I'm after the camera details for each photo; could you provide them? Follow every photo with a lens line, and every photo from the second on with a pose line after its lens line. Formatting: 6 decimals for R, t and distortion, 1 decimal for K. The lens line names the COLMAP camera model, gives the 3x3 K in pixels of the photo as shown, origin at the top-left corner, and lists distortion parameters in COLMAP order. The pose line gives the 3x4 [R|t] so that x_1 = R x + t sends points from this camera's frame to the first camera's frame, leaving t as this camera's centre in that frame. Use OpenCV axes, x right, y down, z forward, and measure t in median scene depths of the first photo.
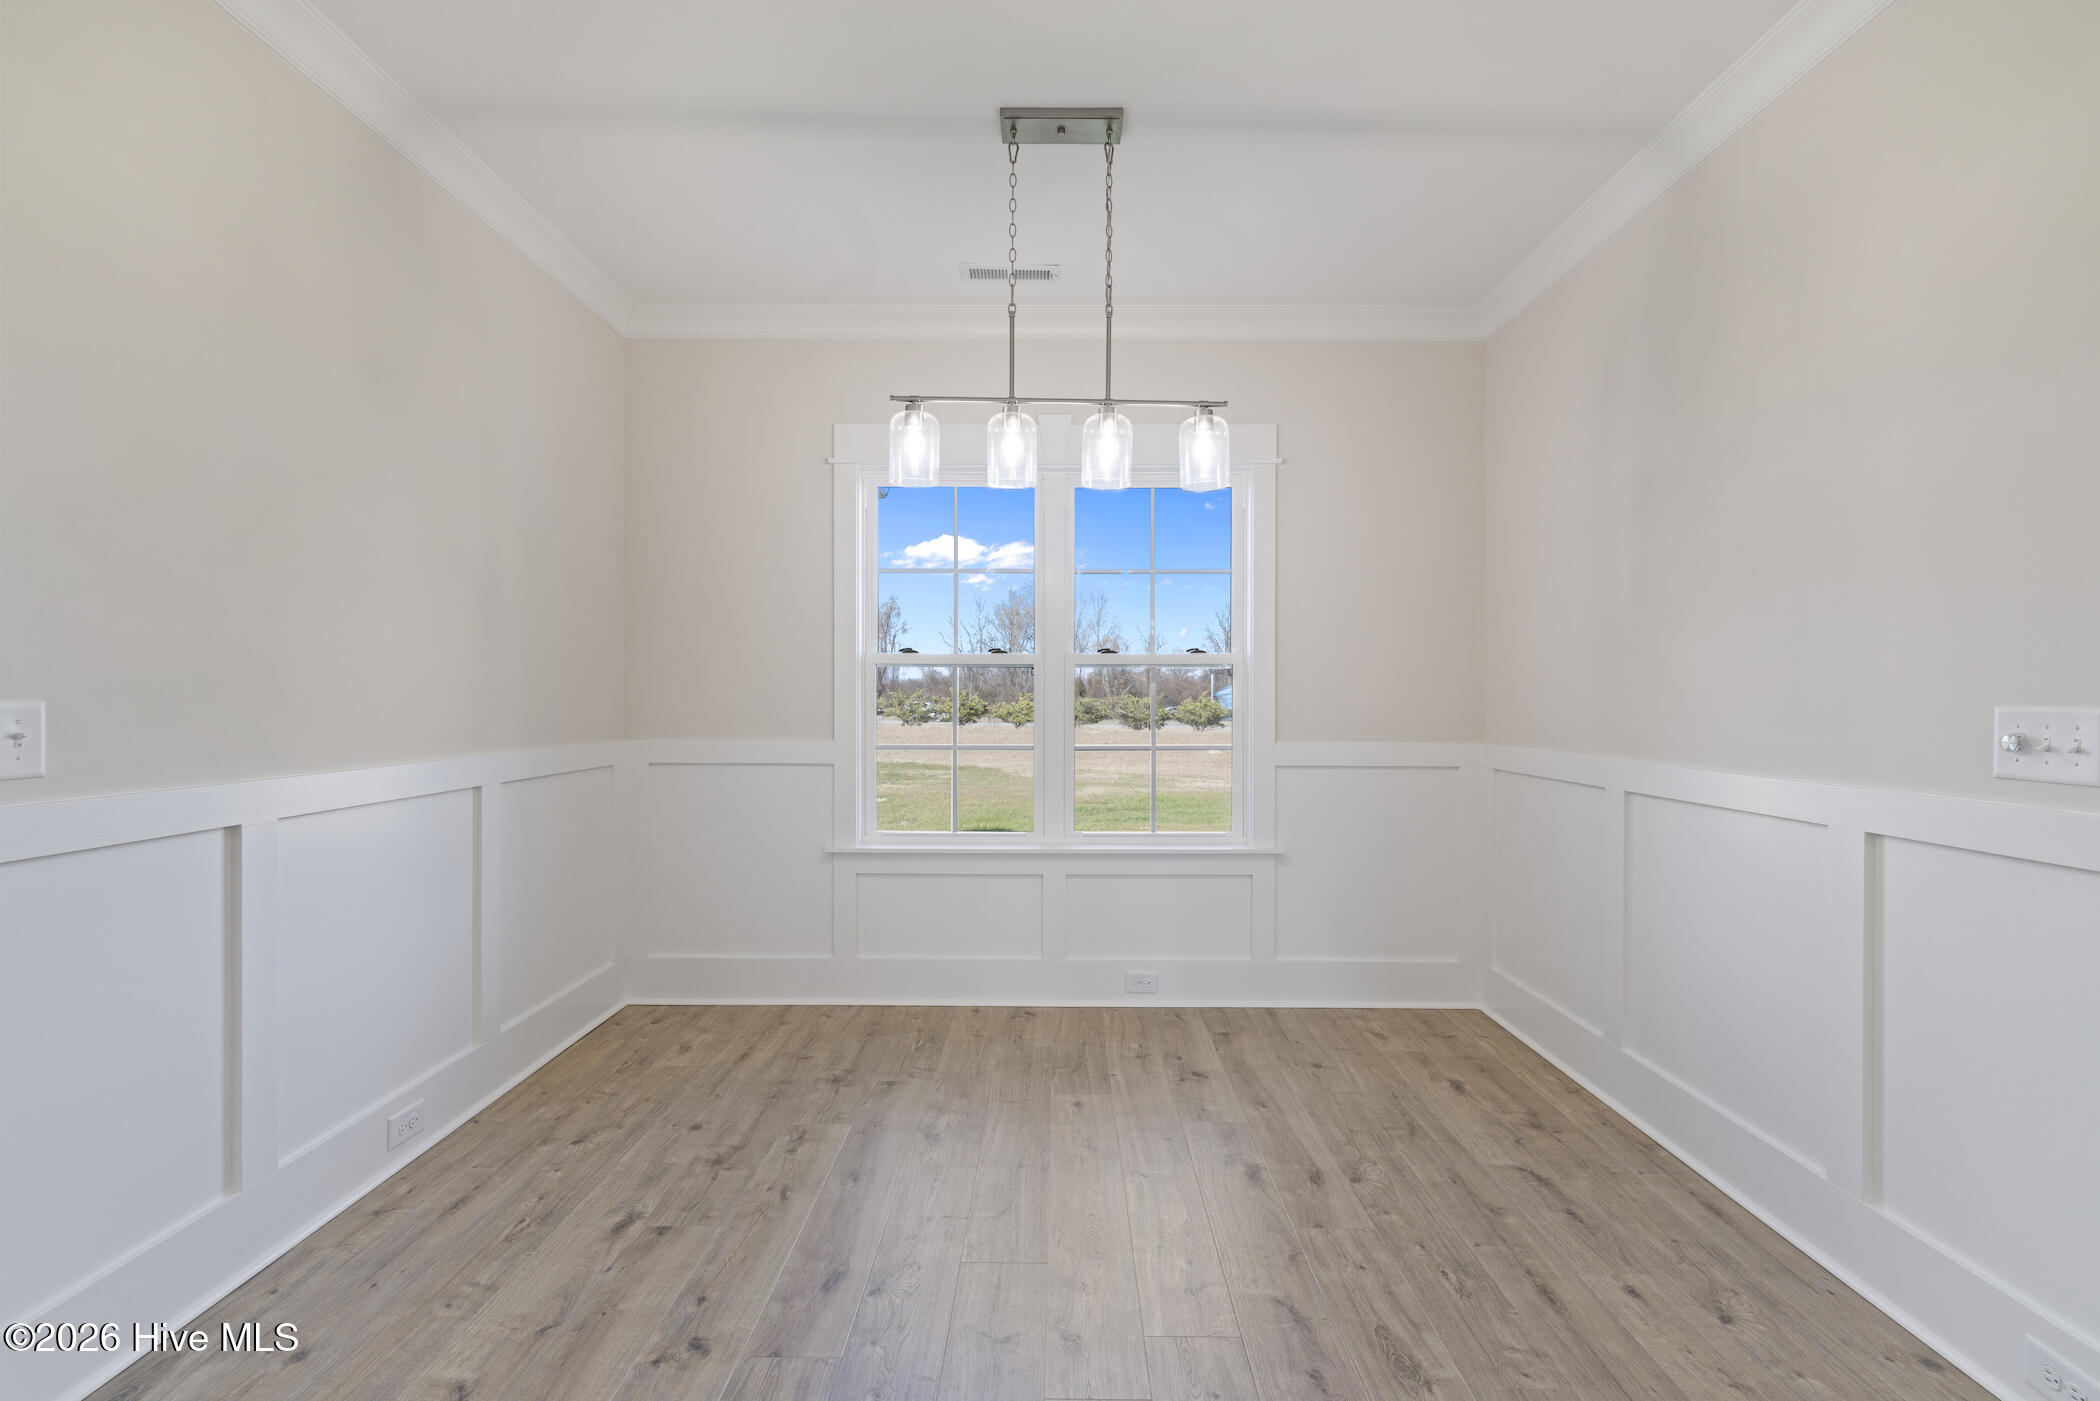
lens RADIAL K [[901.8, 0, 1056.2], [0, 901.8, 698.1], [0, 0, 1]] dist [-0.001024, 0.000555]
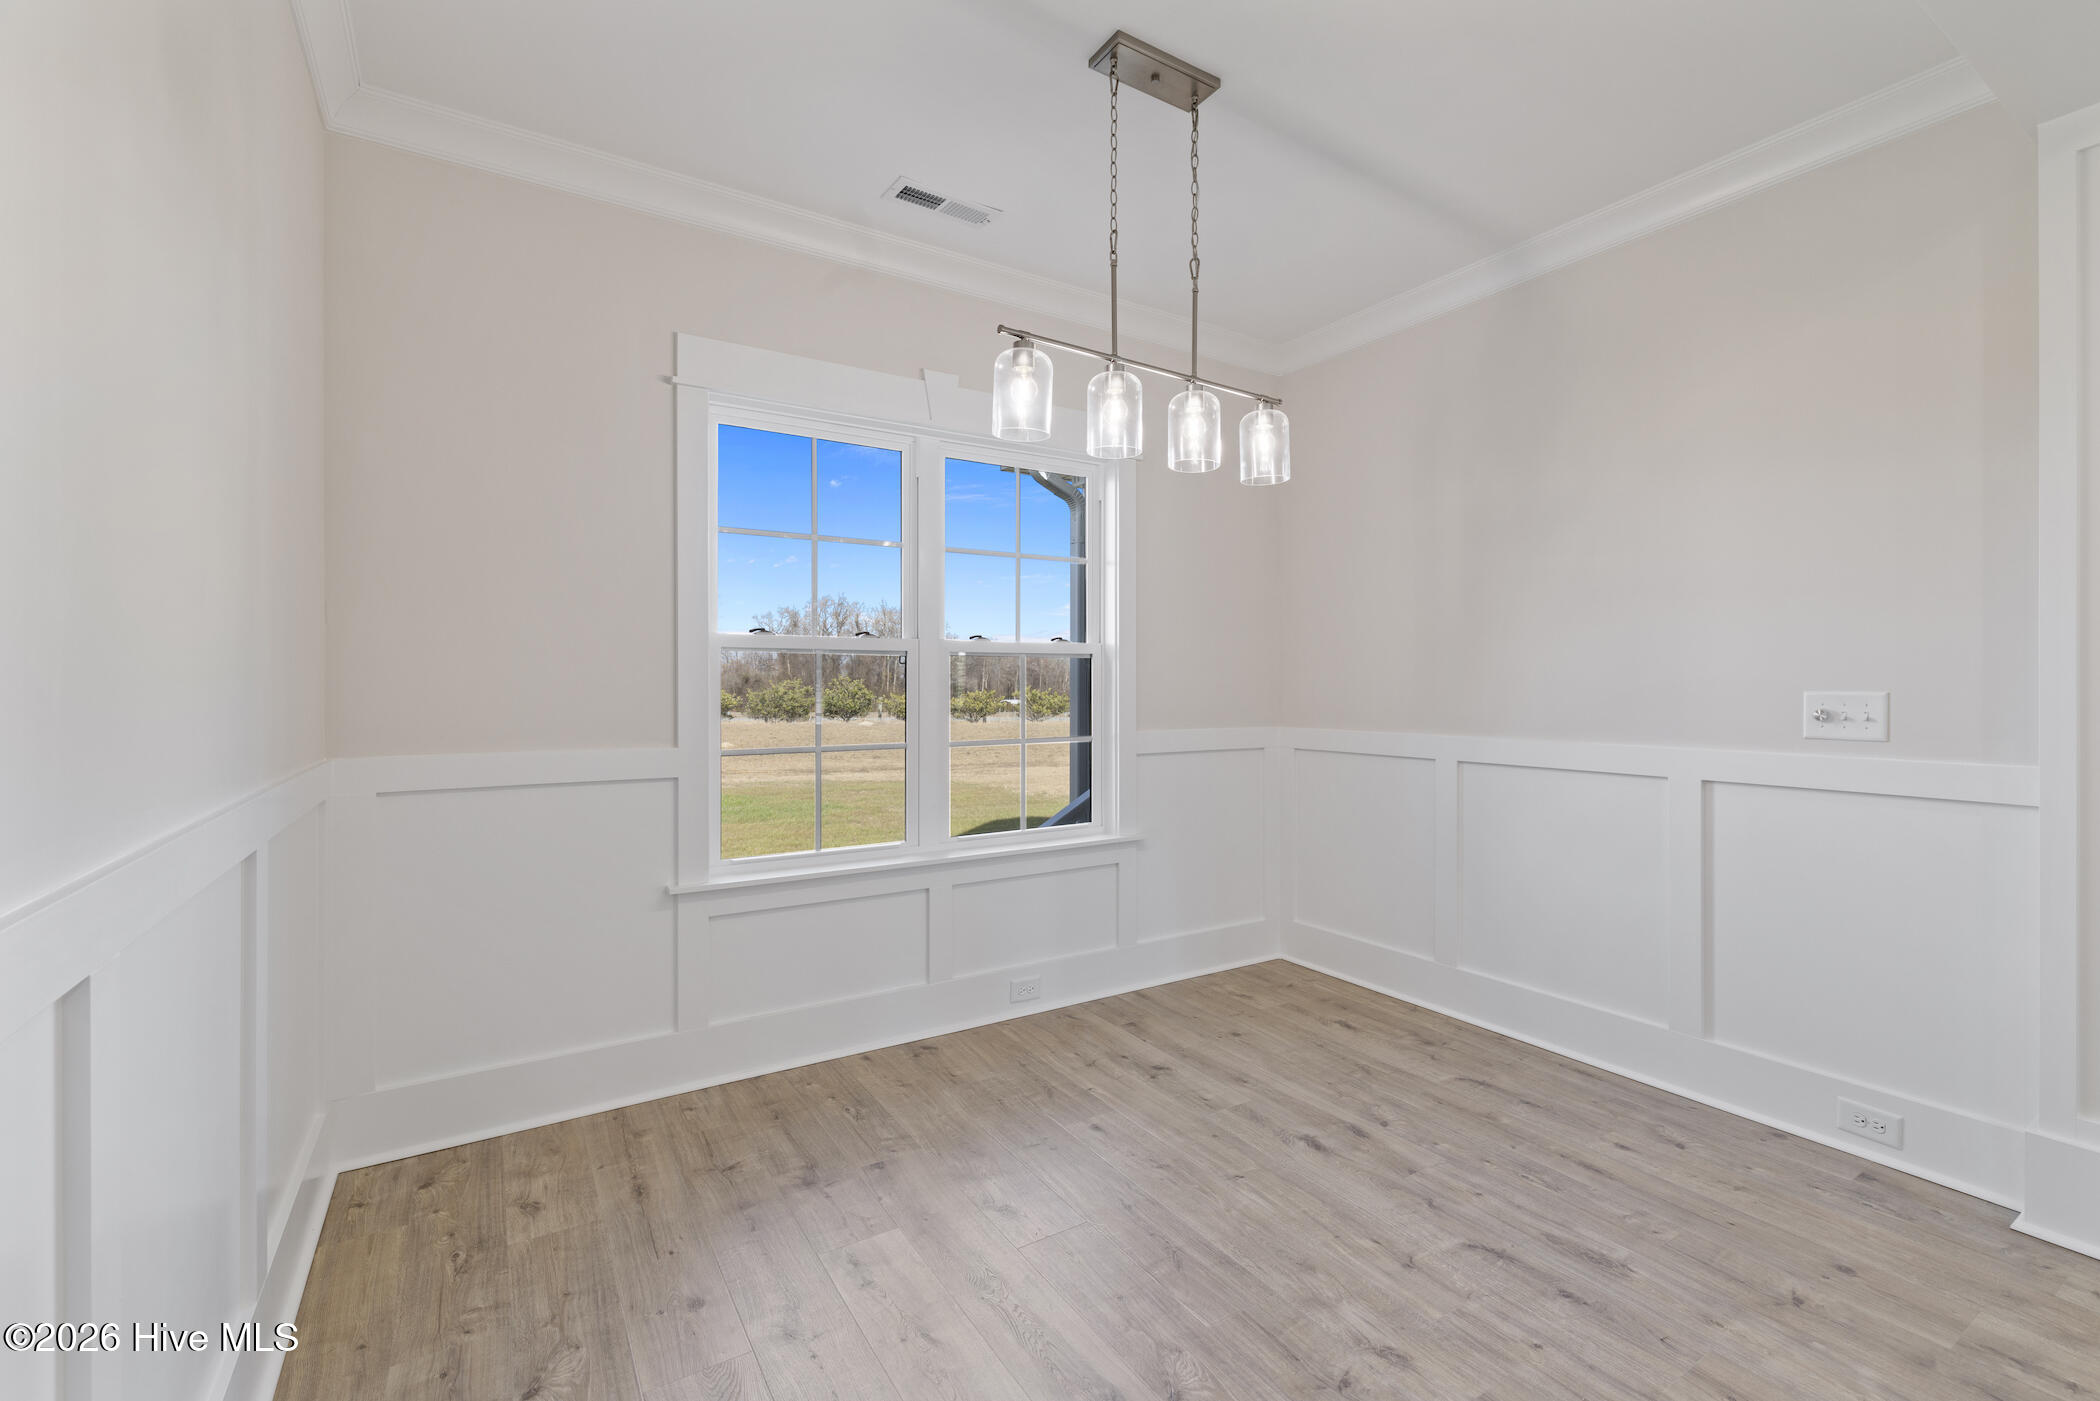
lens RADIAL K [[908.2, 0, 1051.7], [0, 908.2, 686.2], [0, 0, 1]] dist [0.000555, 0.000281]
pose [[0.841521, -0.004851, 0.540203, -0.502835], [0.005173, 0.999986, 0.000922, -0.004585], [-0.540200, 0.002019, 0.841535, 0.231799]]
